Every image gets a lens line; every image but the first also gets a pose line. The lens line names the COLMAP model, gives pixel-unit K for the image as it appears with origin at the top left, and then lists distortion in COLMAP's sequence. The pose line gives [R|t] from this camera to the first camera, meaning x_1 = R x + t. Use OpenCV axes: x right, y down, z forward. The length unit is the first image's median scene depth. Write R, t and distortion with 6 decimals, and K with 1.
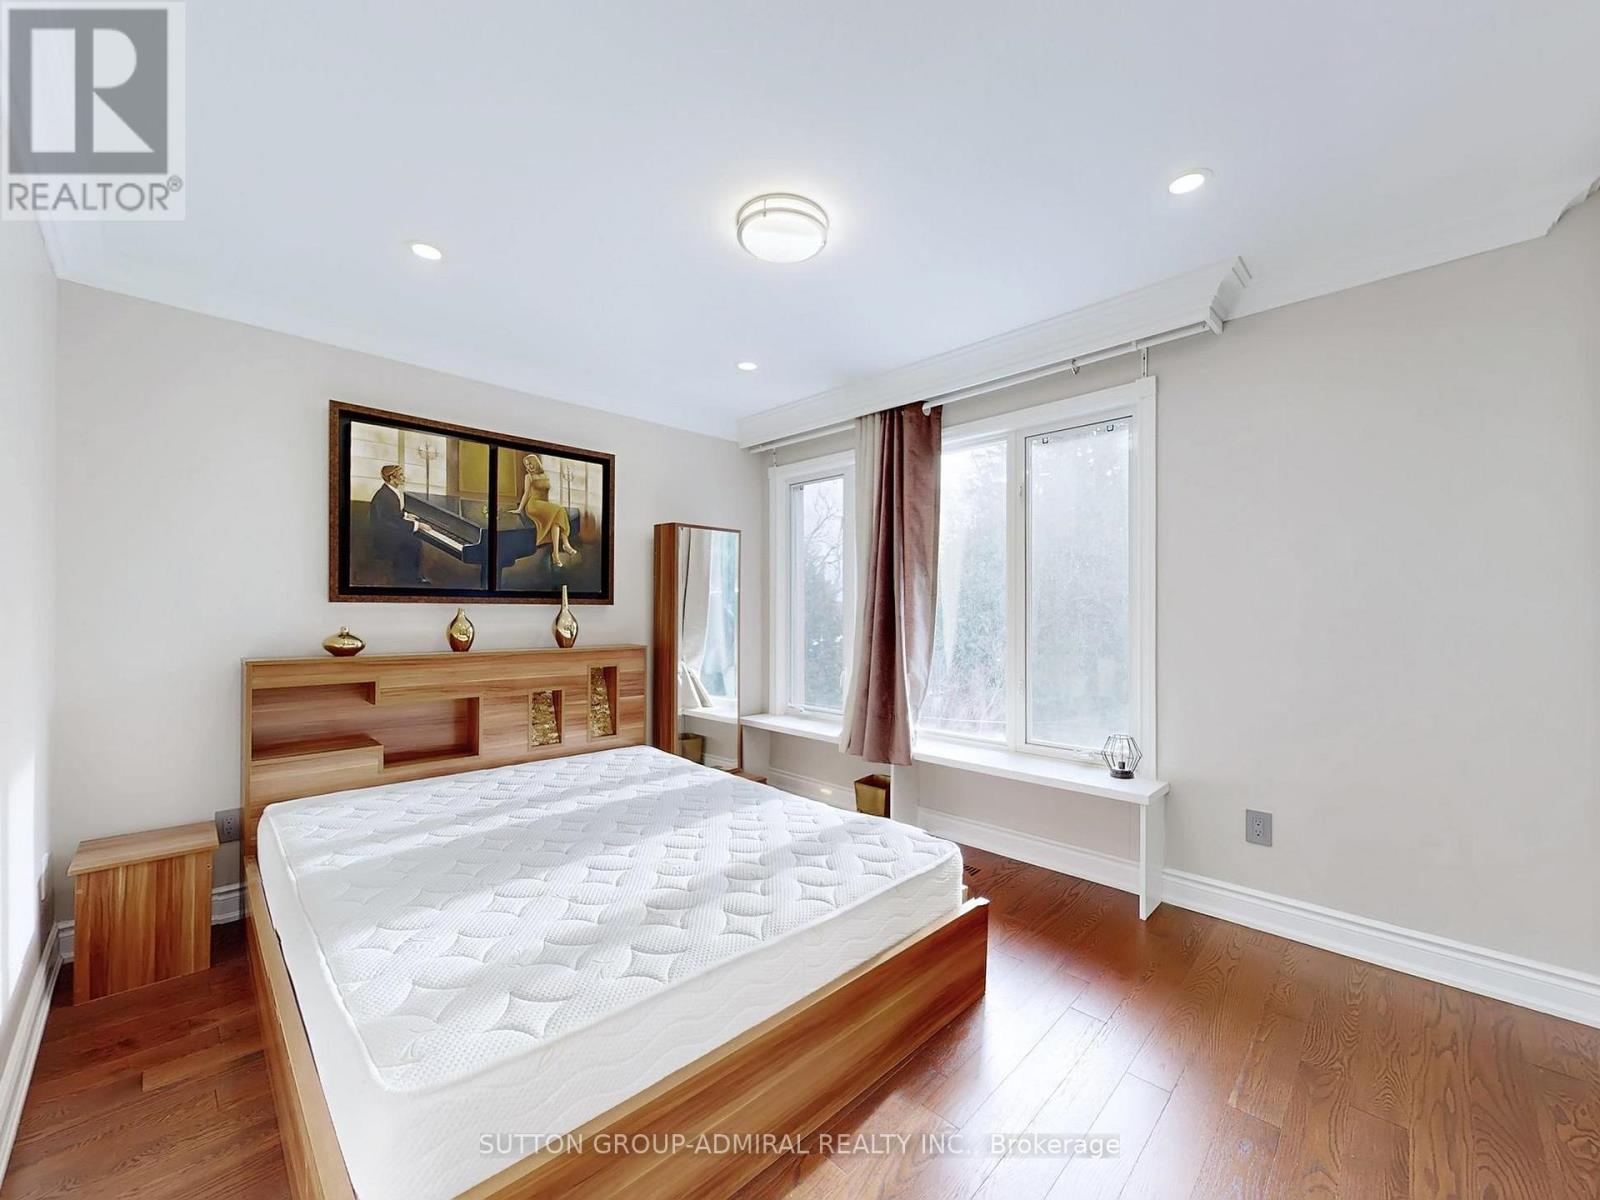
lens RADIAL K [[673.2, 0, 800.1], [0, 673.2, 609.5], [0, 0, 1]] dist [-0.000759, 0.000046]
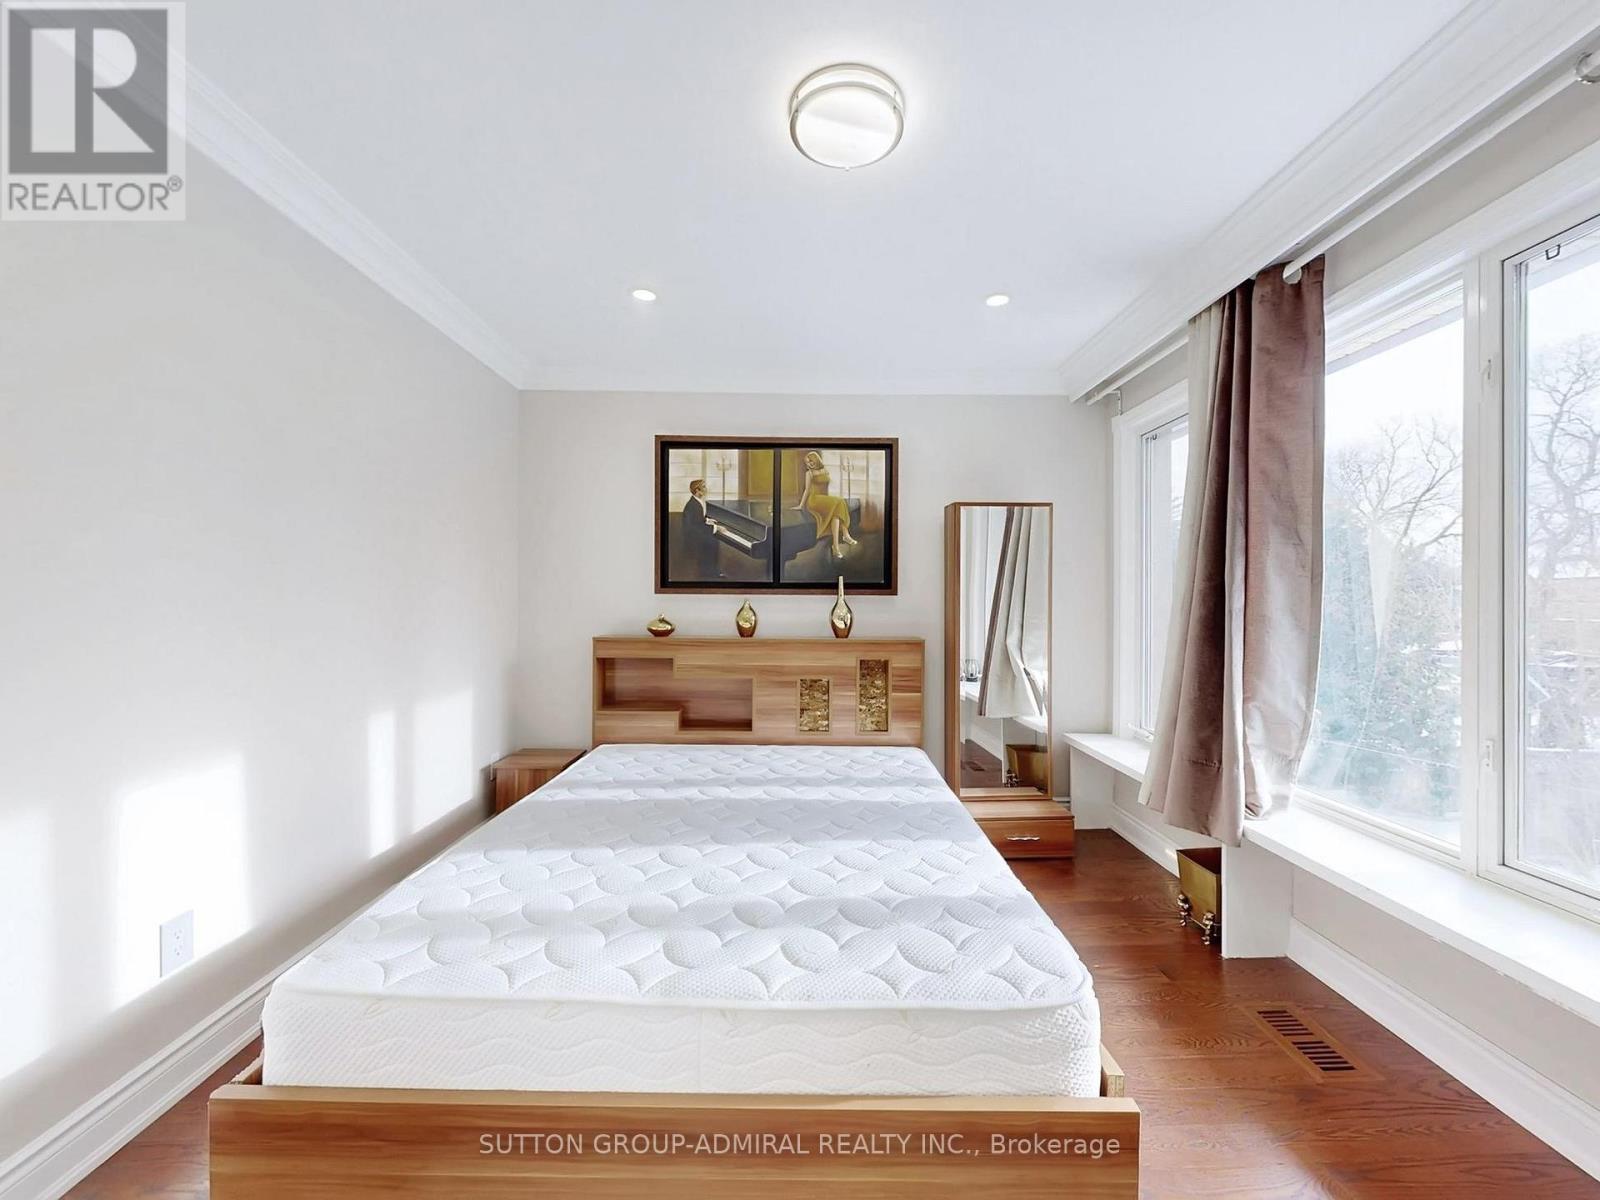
lens RADIAL K [[653.4, 0, 776.3], [0, 653.4, 599.7], [0, 0, 1]] dist [0.000964, -0.000380]
pose [[0.696962, -0.000218, -0.717108, 0.300747], [-0.002346, 0.999994, -0.002585, 0.002280], [0.717104, 0.003484, 0.696958, 0.261202]]
